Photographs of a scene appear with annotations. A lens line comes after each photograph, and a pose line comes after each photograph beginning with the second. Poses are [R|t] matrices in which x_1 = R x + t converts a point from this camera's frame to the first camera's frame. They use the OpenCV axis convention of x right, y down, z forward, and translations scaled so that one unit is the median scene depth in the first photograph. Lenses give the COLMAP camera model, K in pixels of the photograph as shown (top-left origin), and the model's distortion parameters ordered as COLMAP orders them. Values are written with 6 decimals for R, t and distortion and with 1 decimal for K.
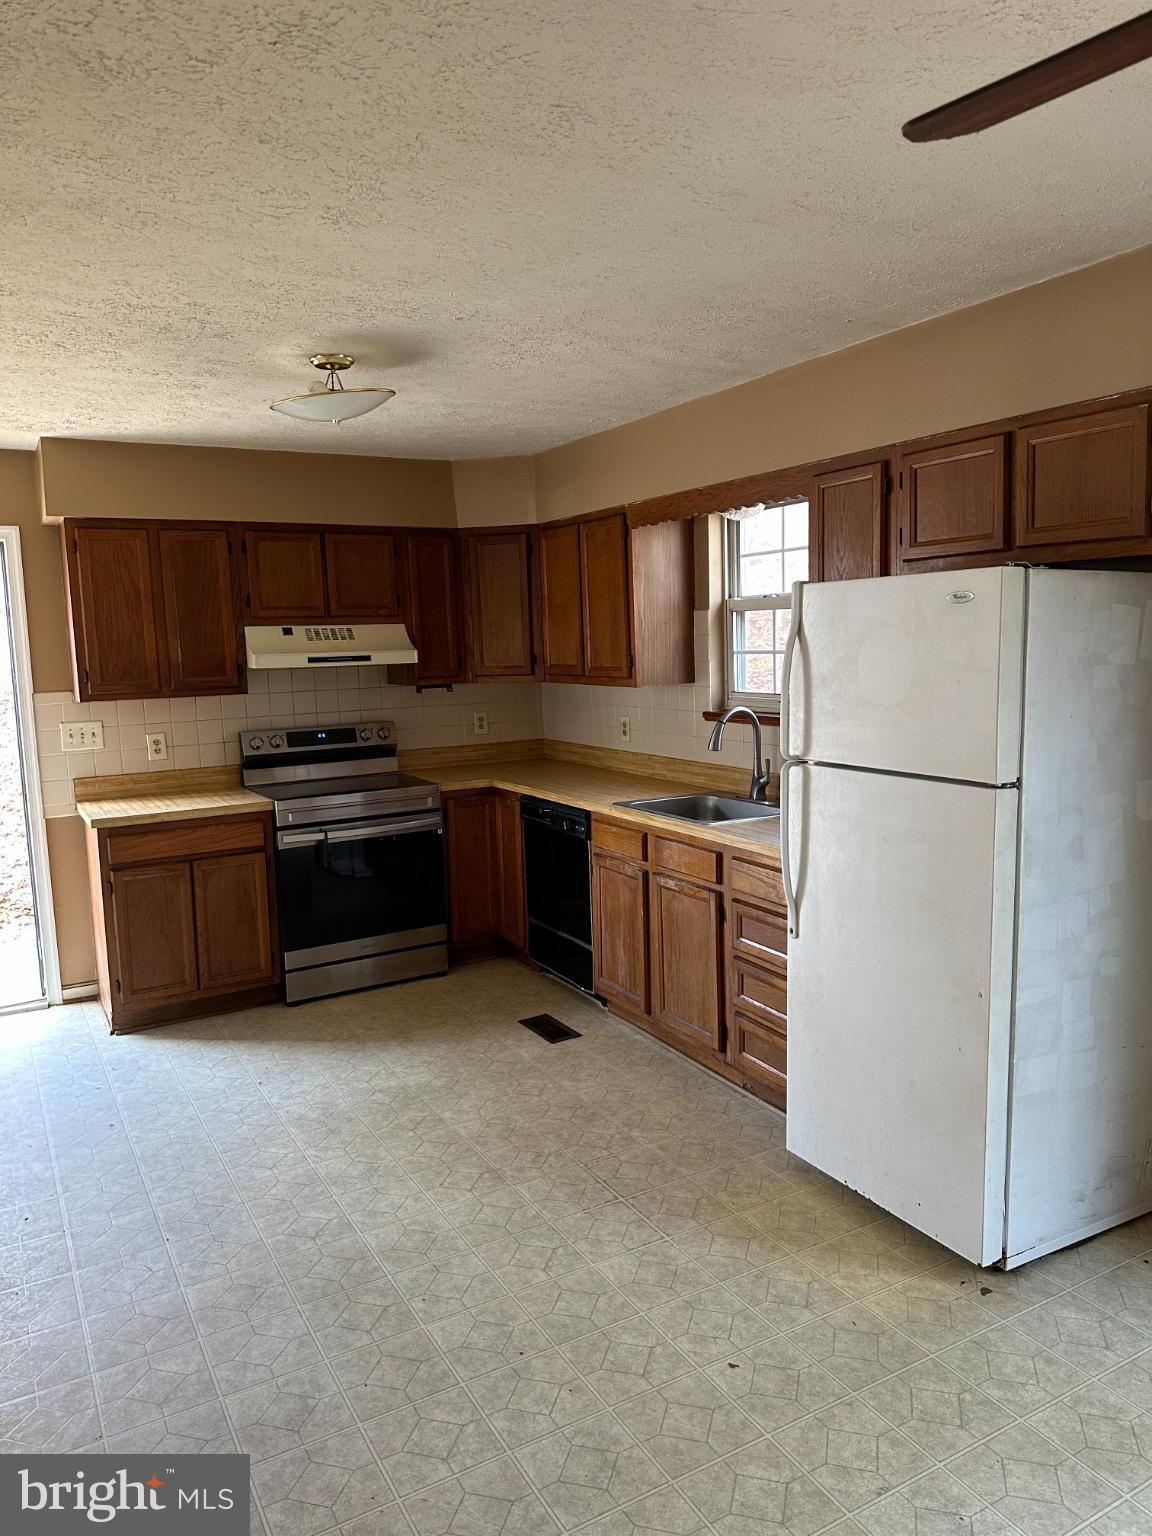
lens RADIAL K [[1071.1, 0, 576.0], [0, 1071.1, 768.0], [0, 0, 1]] dist [0.125936, -0.207405]
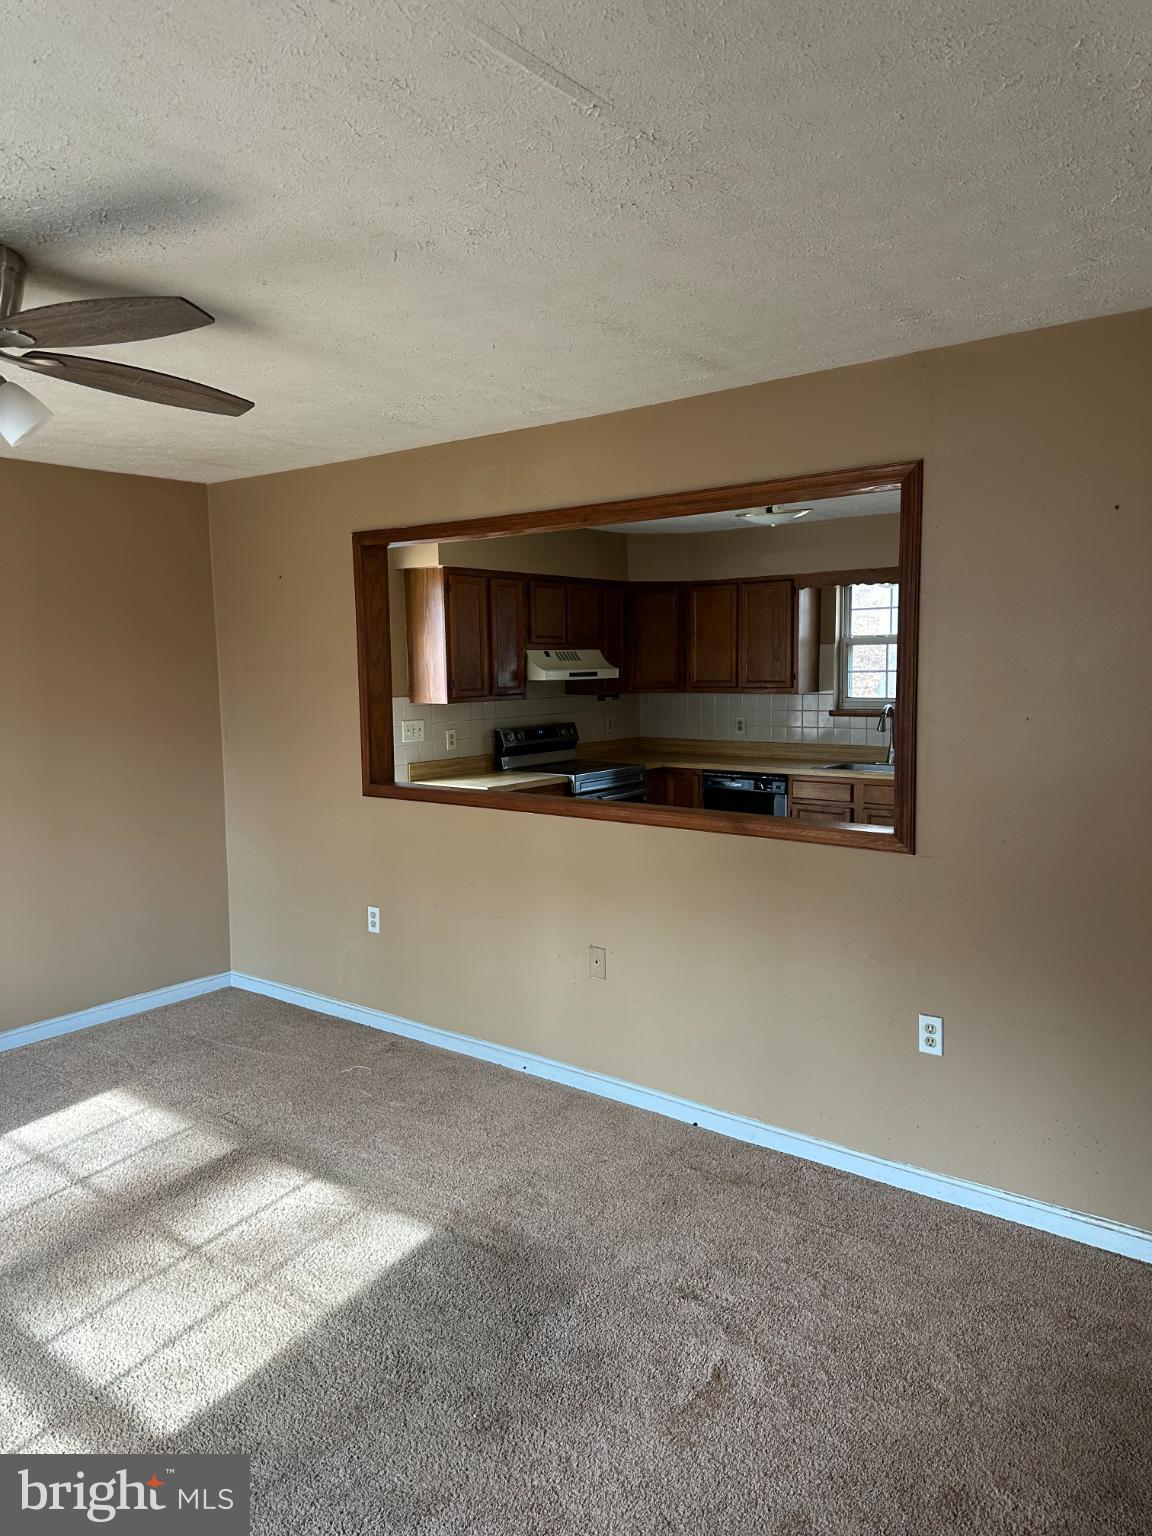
lens RADIAL K [[1071.1, 0, 576.0], [0, 1071.1, 768.0], [0, 0, 1]] dist [0.125936, -0.207405]
pose [[0.929339, -0.019816, 0.368696, -0.735785], [0.031983, 0.999126, -0.026916, 0.055372], [-0.367840, 0.036806, 0.929160, -0.267792]]
